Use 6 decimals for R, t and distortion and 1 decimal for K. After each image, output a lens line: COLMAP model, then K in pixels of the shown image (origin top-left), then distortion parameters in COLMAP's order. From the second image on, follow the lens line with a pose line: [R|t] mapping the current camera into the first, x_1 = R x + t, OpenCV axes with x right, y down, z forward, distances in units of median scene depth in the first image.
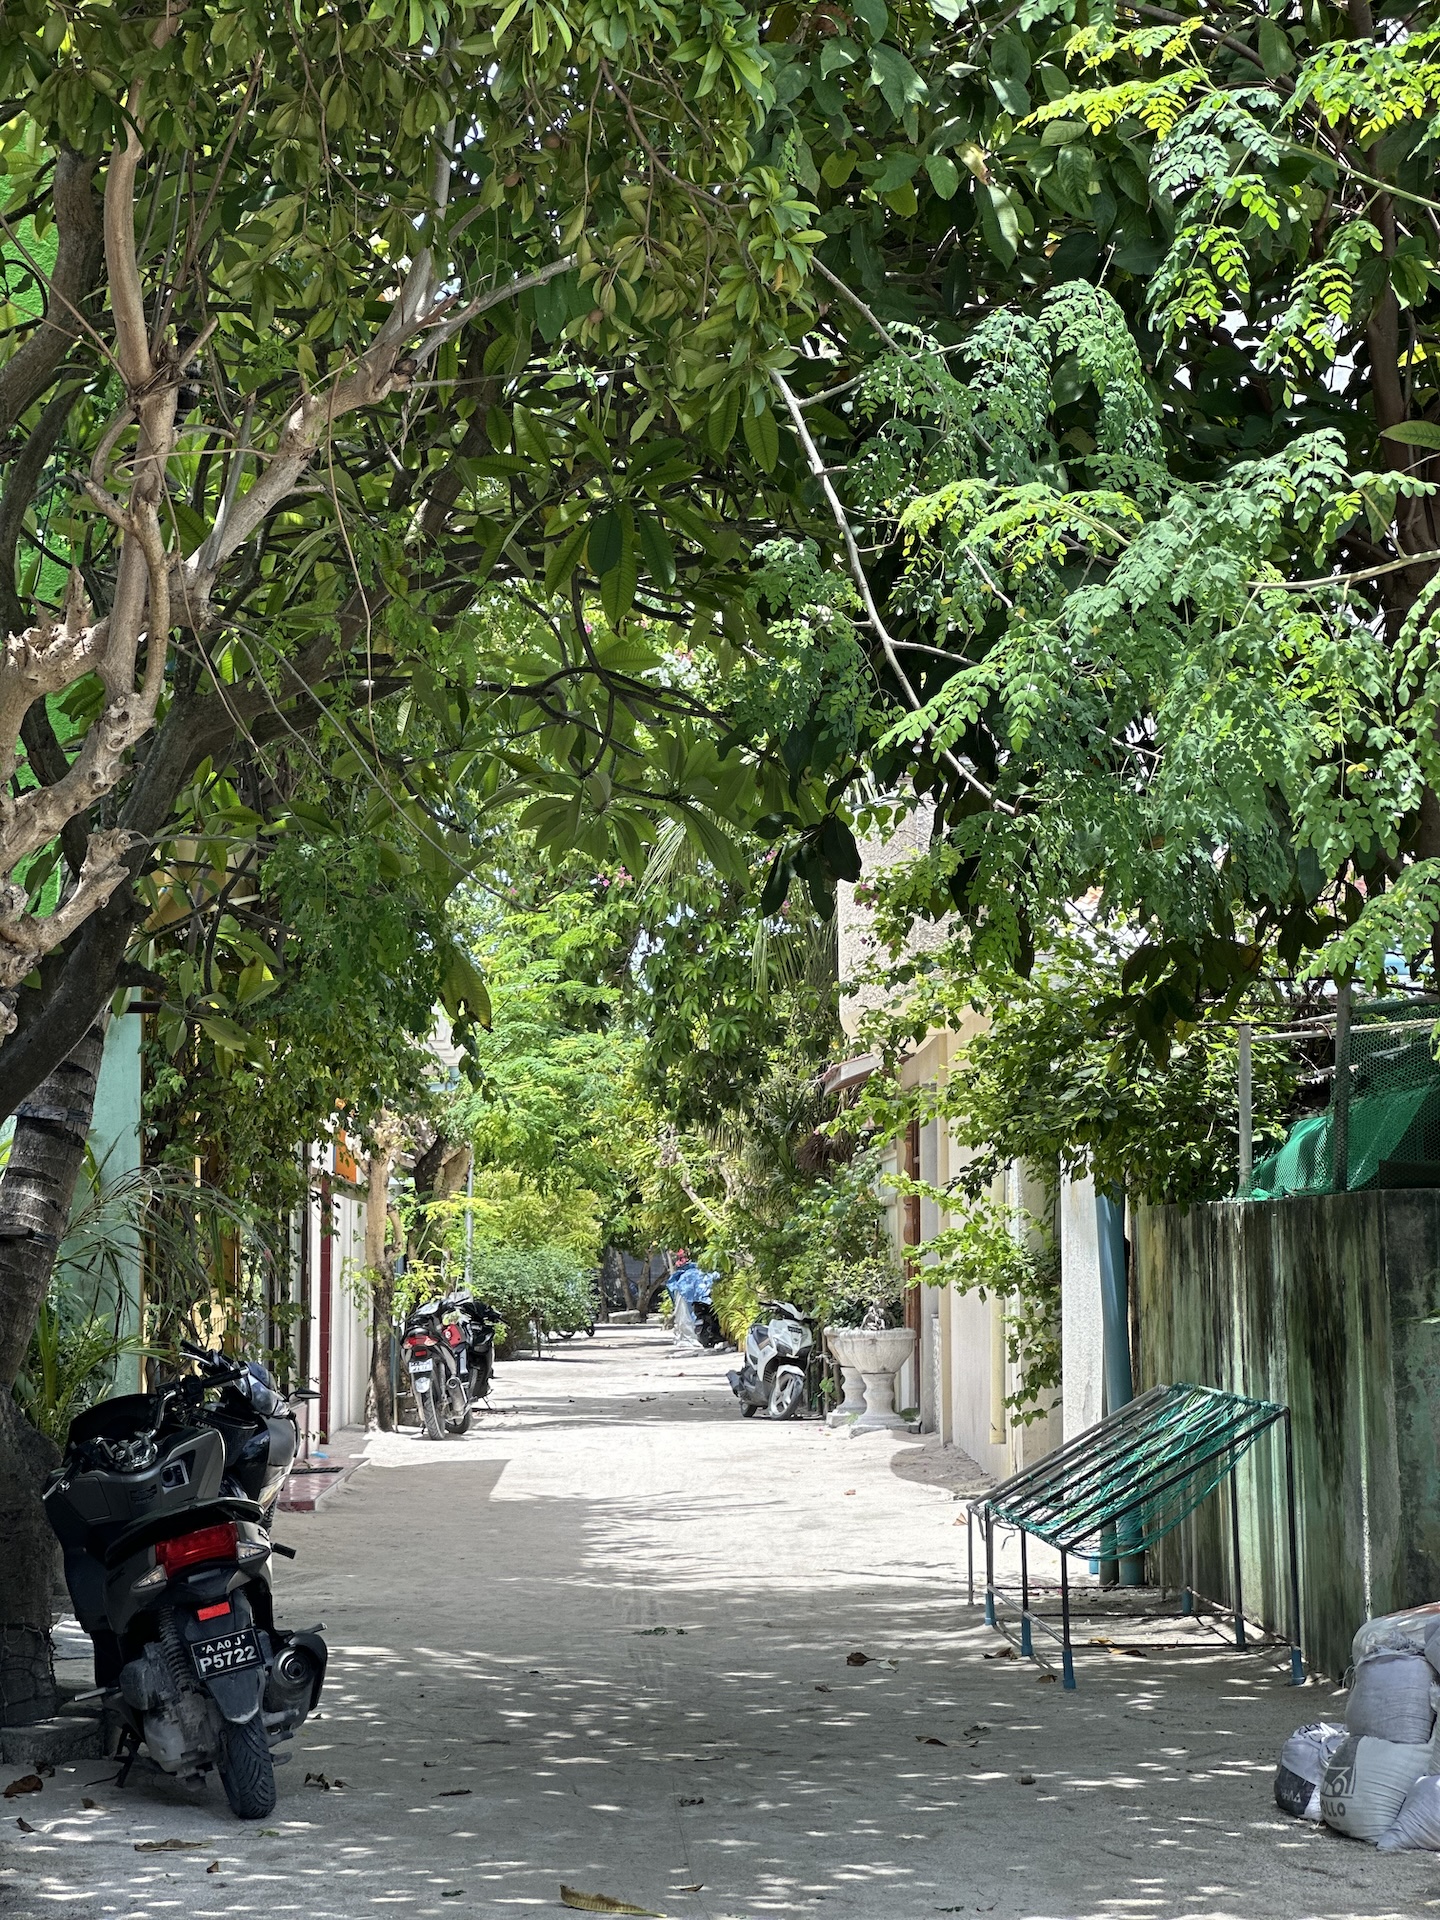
lens RADIAL K [[4244.4, 0, 720.0], [0, 4244.4, 960.0], [0, 0, 1]] dist [-0.020441, 3.294556]
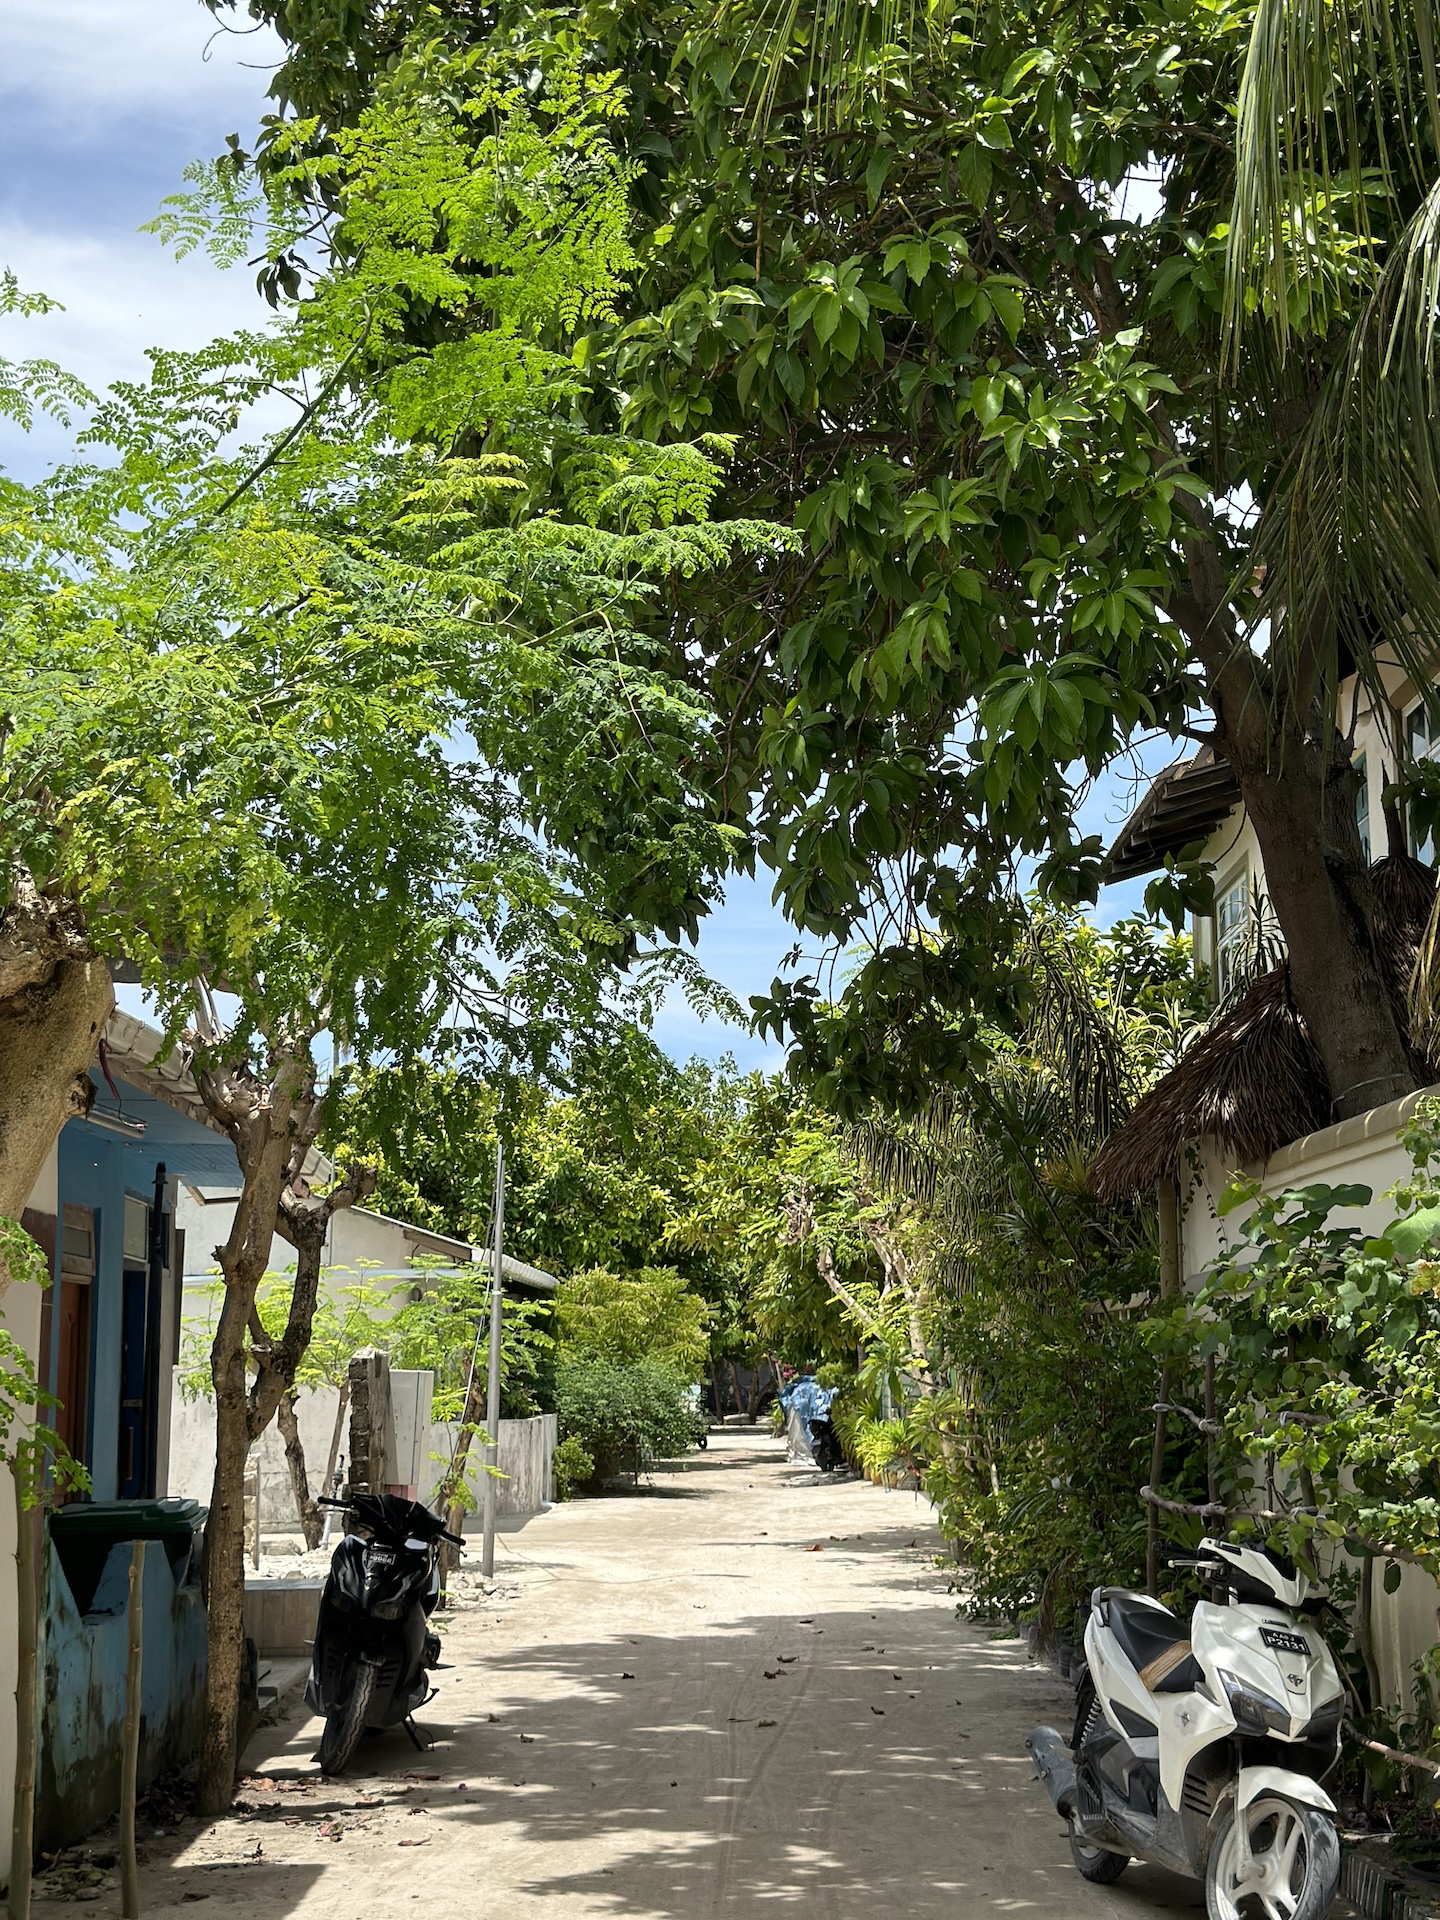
lens RADIAL K [[2683.2, 0, 720.0], [0, 2683.2, 960.0], [0, 0, 1]] dist [0.157238, 0.001731]
pose [[0.999588, -0.004912, -0.028296, -0.009768], [0.002648, 0.996832, -0.079495, 0.029927], [0.028597, 0.079387, 0.996434, 0.446840]]
